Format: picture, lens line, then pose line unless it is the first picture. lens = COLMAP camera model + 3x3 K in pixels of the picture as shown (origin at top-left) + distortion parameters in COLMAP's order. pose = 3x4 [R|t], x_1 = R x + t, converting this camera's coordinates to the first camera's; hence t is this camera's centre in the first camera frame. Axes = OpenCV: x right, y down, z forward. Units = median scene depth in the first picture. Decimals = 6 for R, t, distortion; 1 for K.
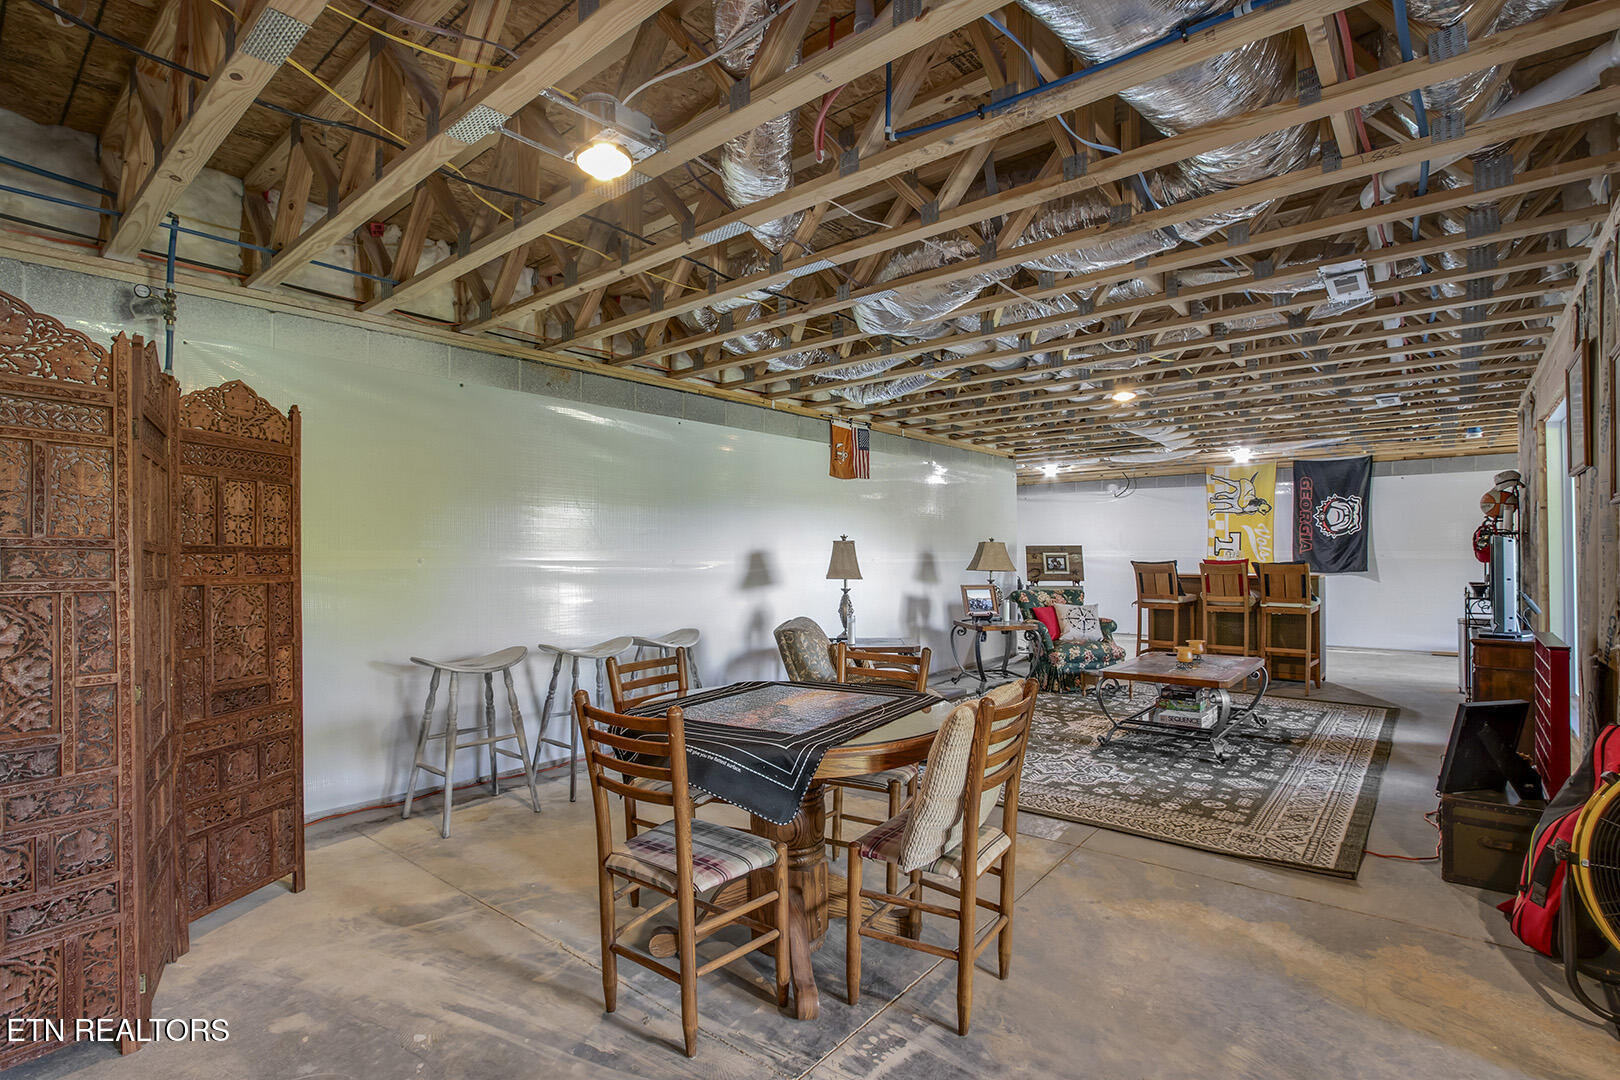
lens RADIAL K [[779.0, 0, 807.0], [0, 779.0, 549.6], [0, 0, 1]] dist [-0.020335, -0.000387]
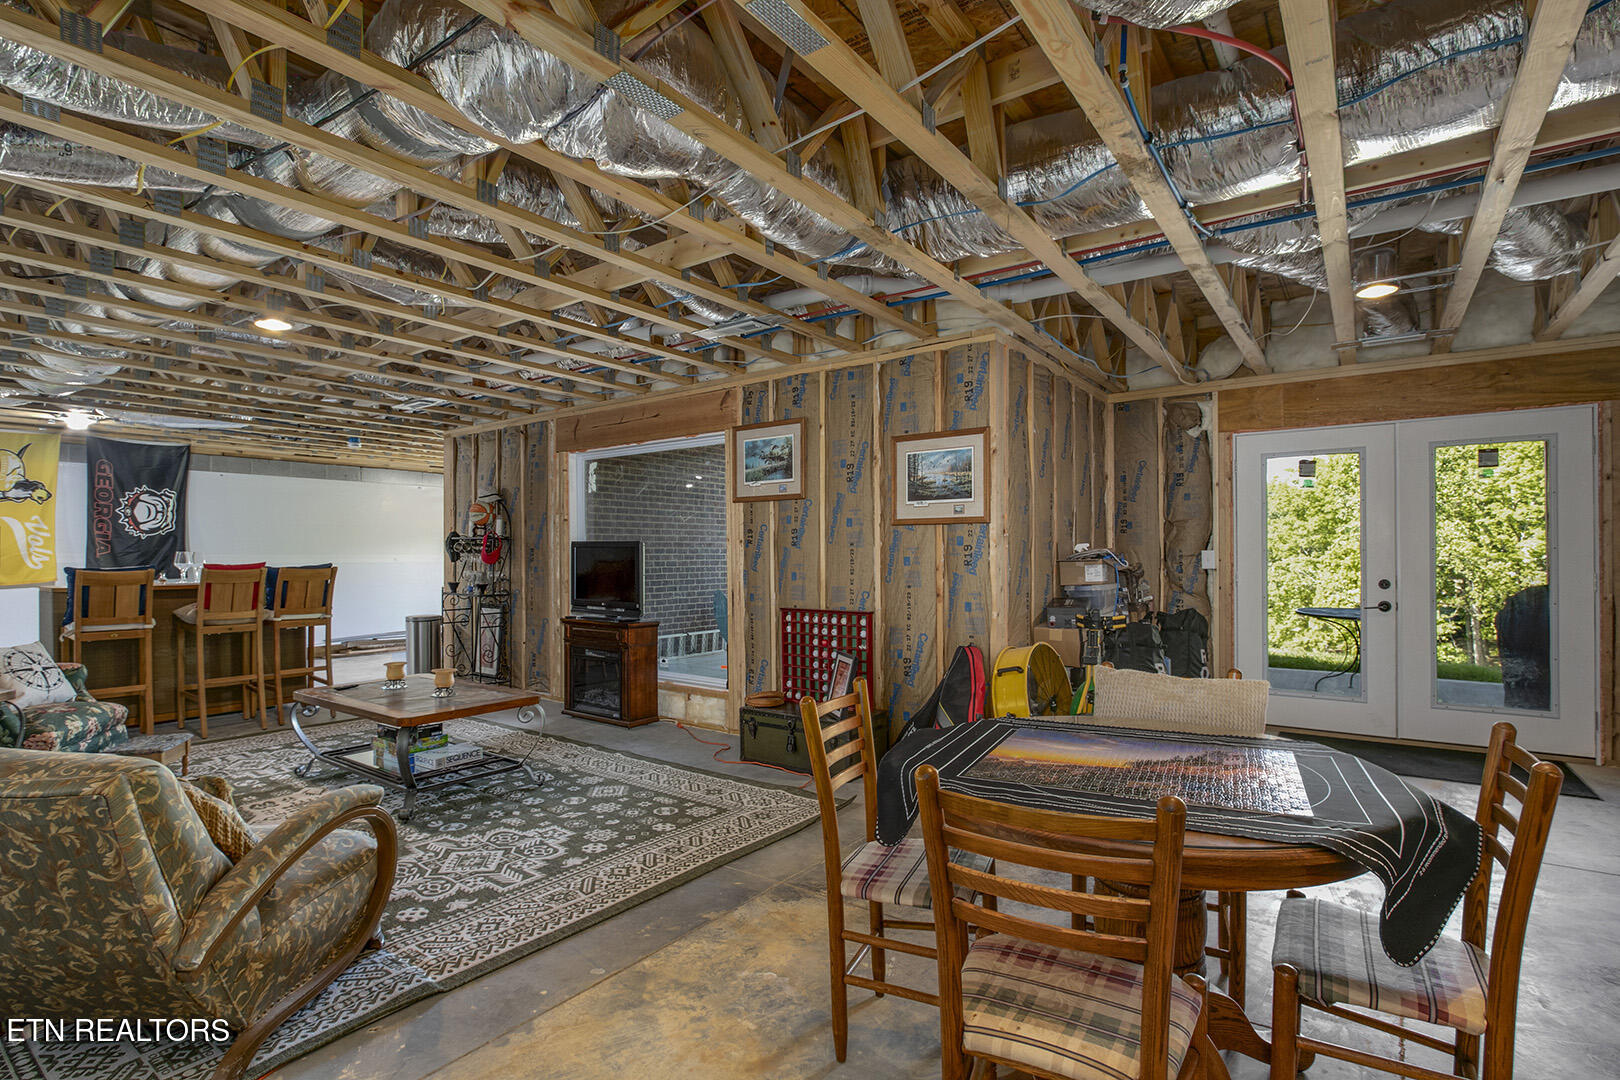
lens RADIAL K [[779.0, 0, 809.3], [0, 779.0, 546.7], [0, 0, 1]] dist [-0.020335, -0.000387]
pose [[-0.065933, 0.014559, 0.997718, -0.399696], [-0.002586, 0.999888, -0.014761, 0.009062], [-0.997821, -0.003553, -0.065888, 0.758395]]
